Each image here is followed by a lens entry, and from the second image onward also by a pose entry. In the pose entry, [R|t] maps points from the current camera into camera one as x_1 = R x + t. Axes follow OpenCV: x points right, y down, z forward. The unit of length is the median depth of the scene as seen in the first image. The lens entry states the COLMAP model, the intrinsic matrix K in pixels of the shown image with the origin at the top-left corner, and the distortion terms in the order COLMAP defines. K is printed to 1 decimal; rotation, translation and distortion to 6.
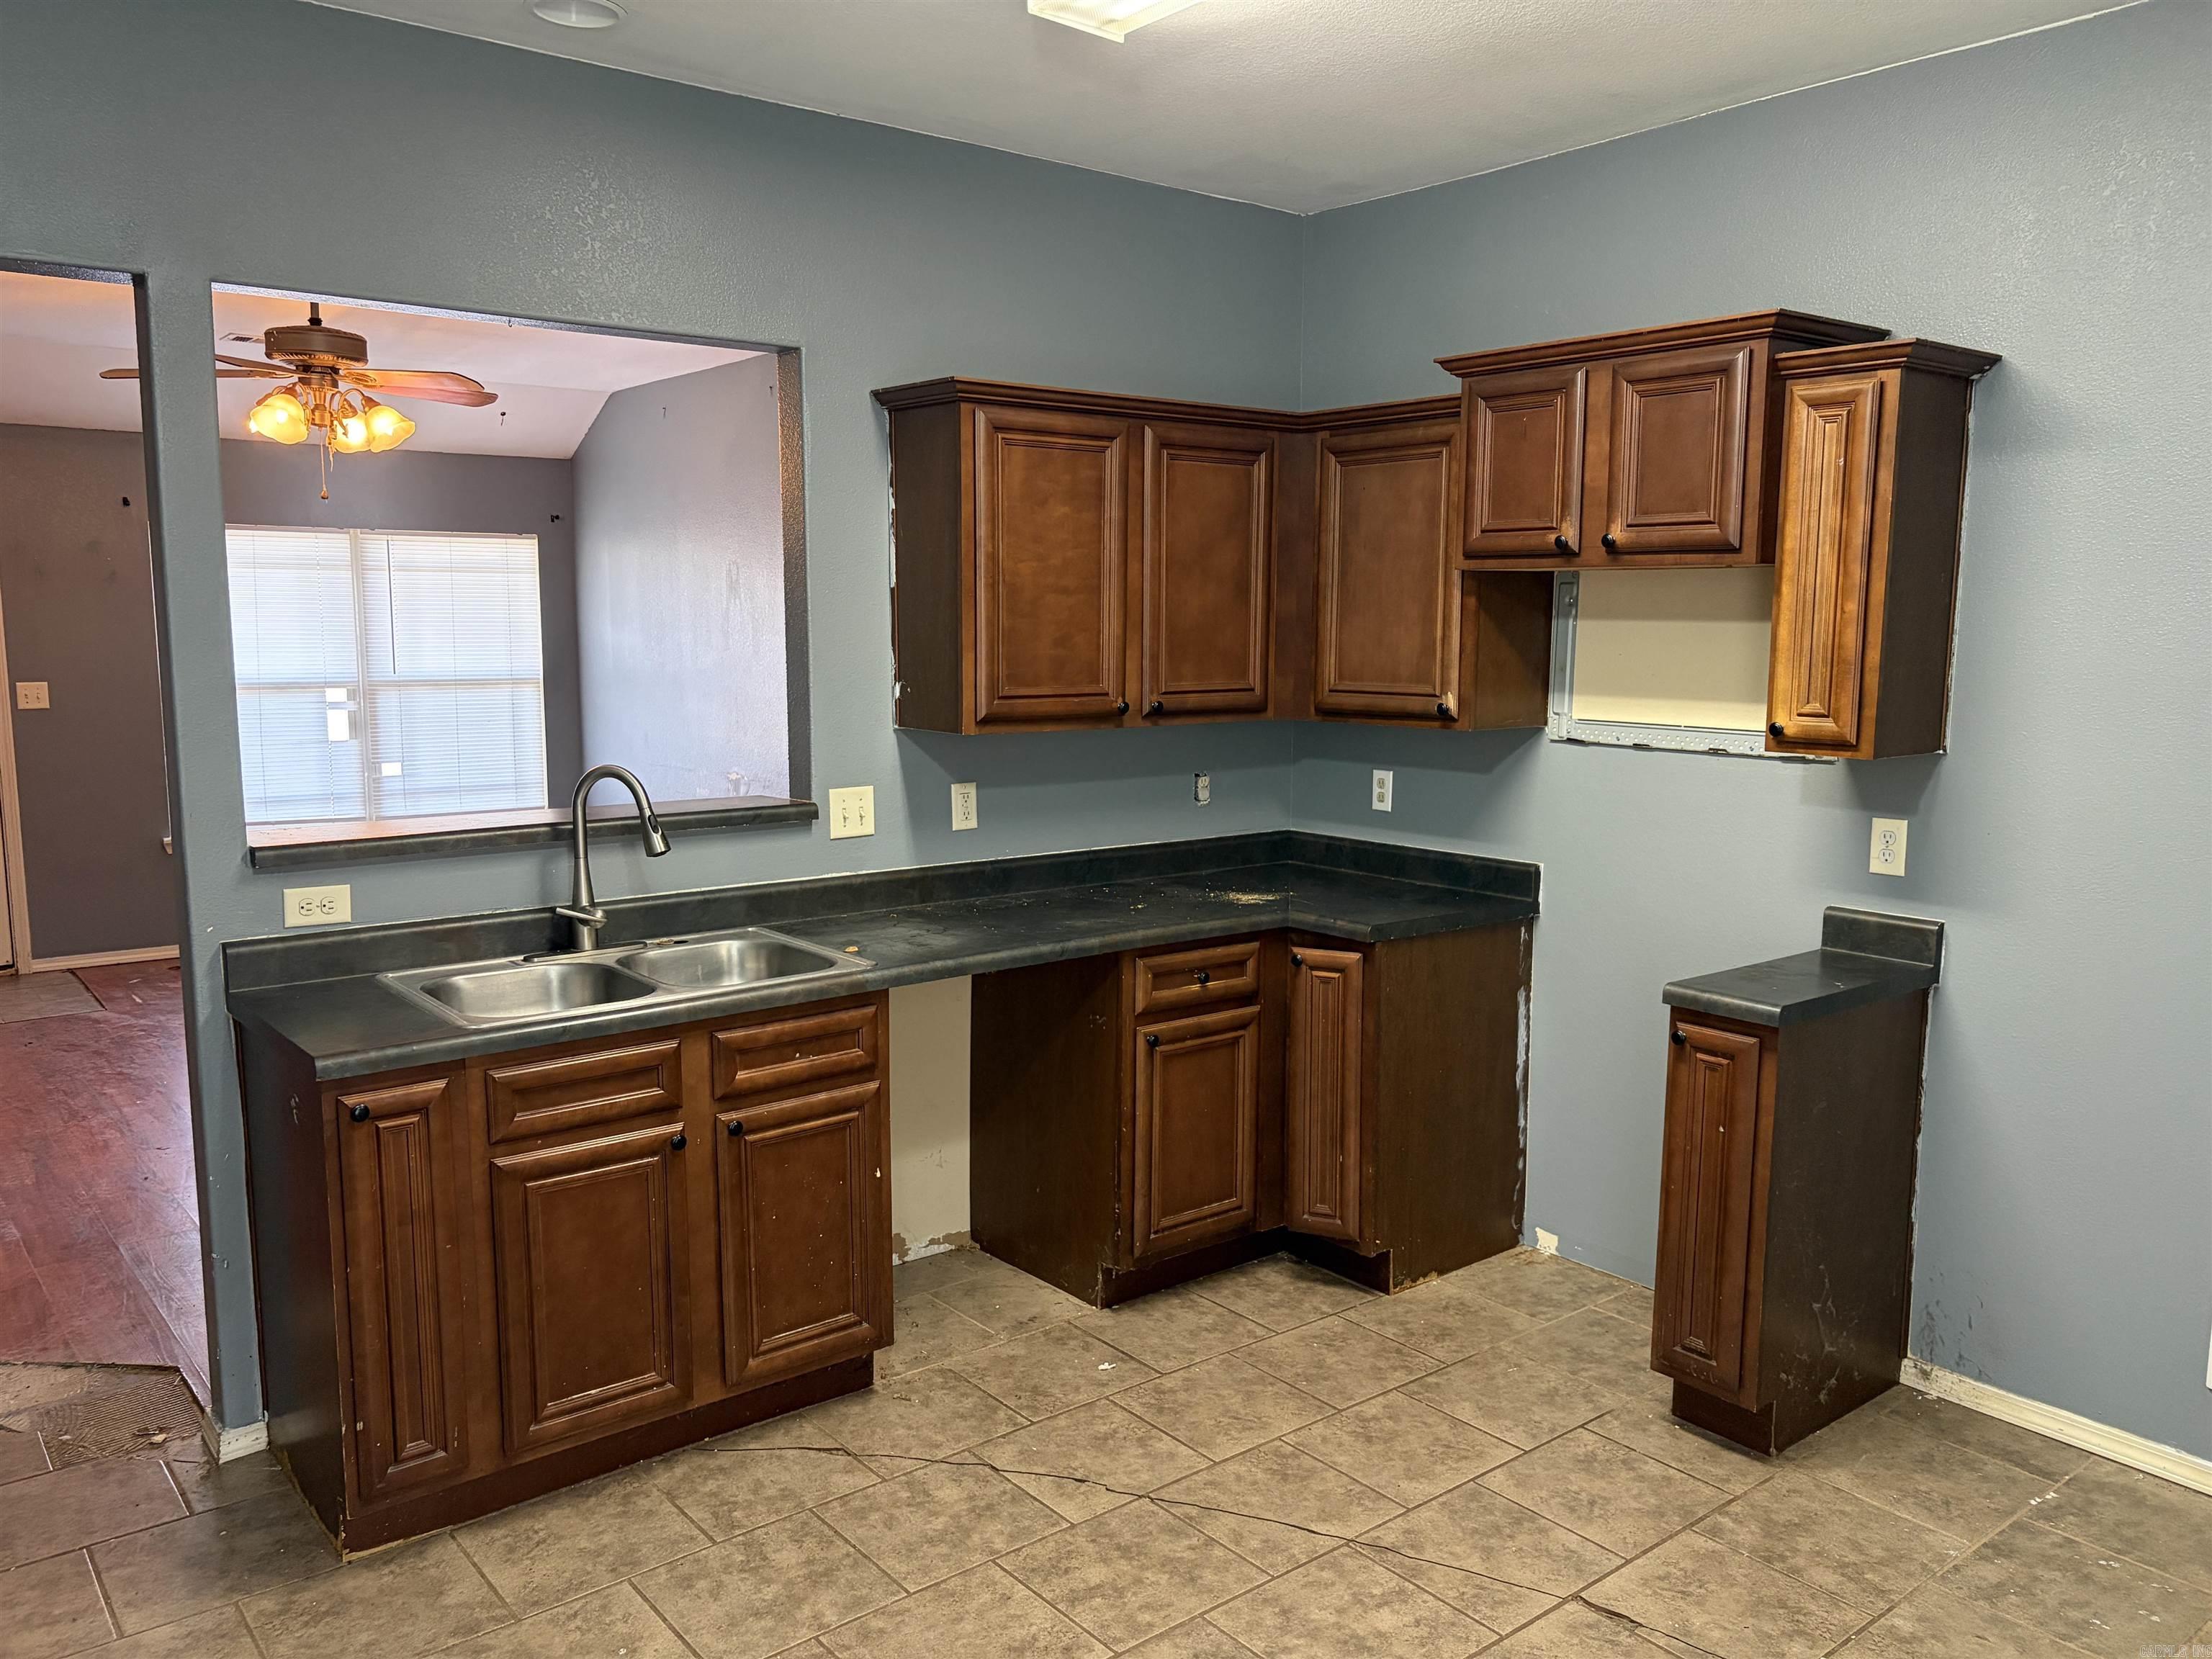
lens RADIAL K [[1685.8, 0, 1108.3], [0, 1685.8, 837.1], [0, 0, 1]] dist [0.045555, -0.039721]
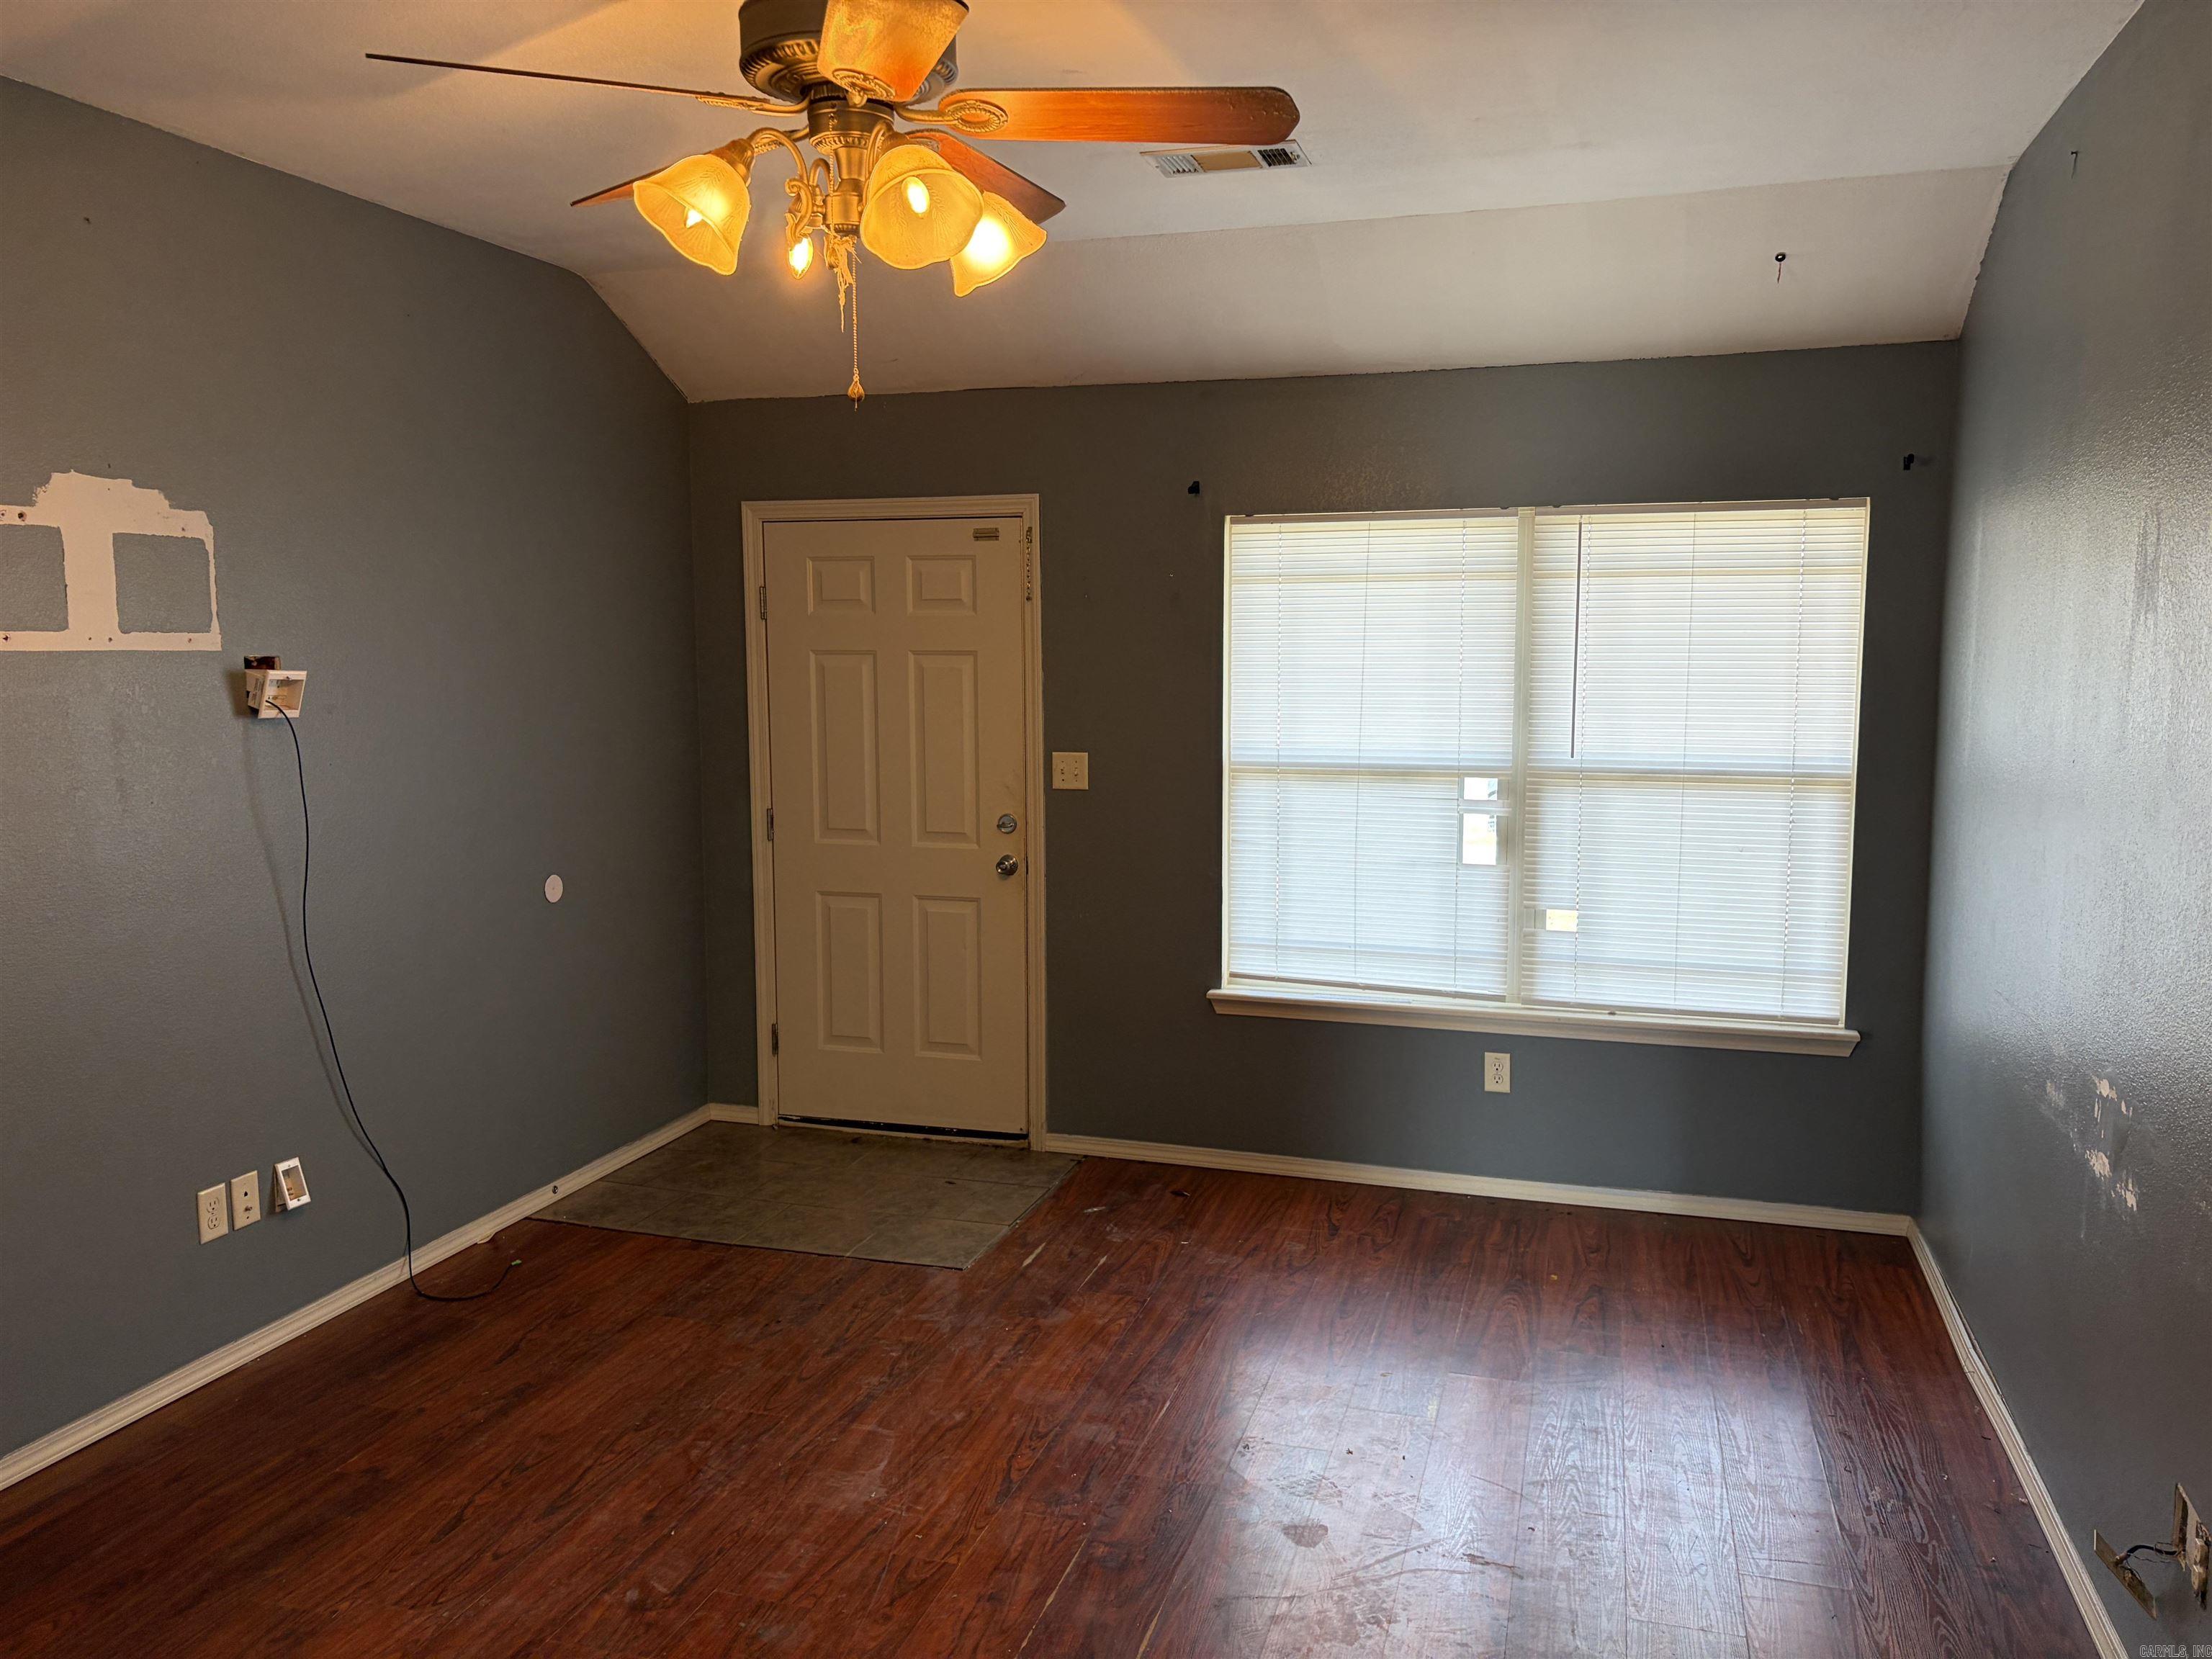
lens RADIAL K [[1685.8, 0, 1106.0], [0, 1685.8, 826.5], [0, 0, 1]] dist [0.045555, -0.039721]
pose [[0.556772, 0.085816, -0.826220, -0.034669], [-0.105816, 0.993873, 0.031923, -0.075448], [0.823898, 0.069653, 0.562442, 0.556122]]
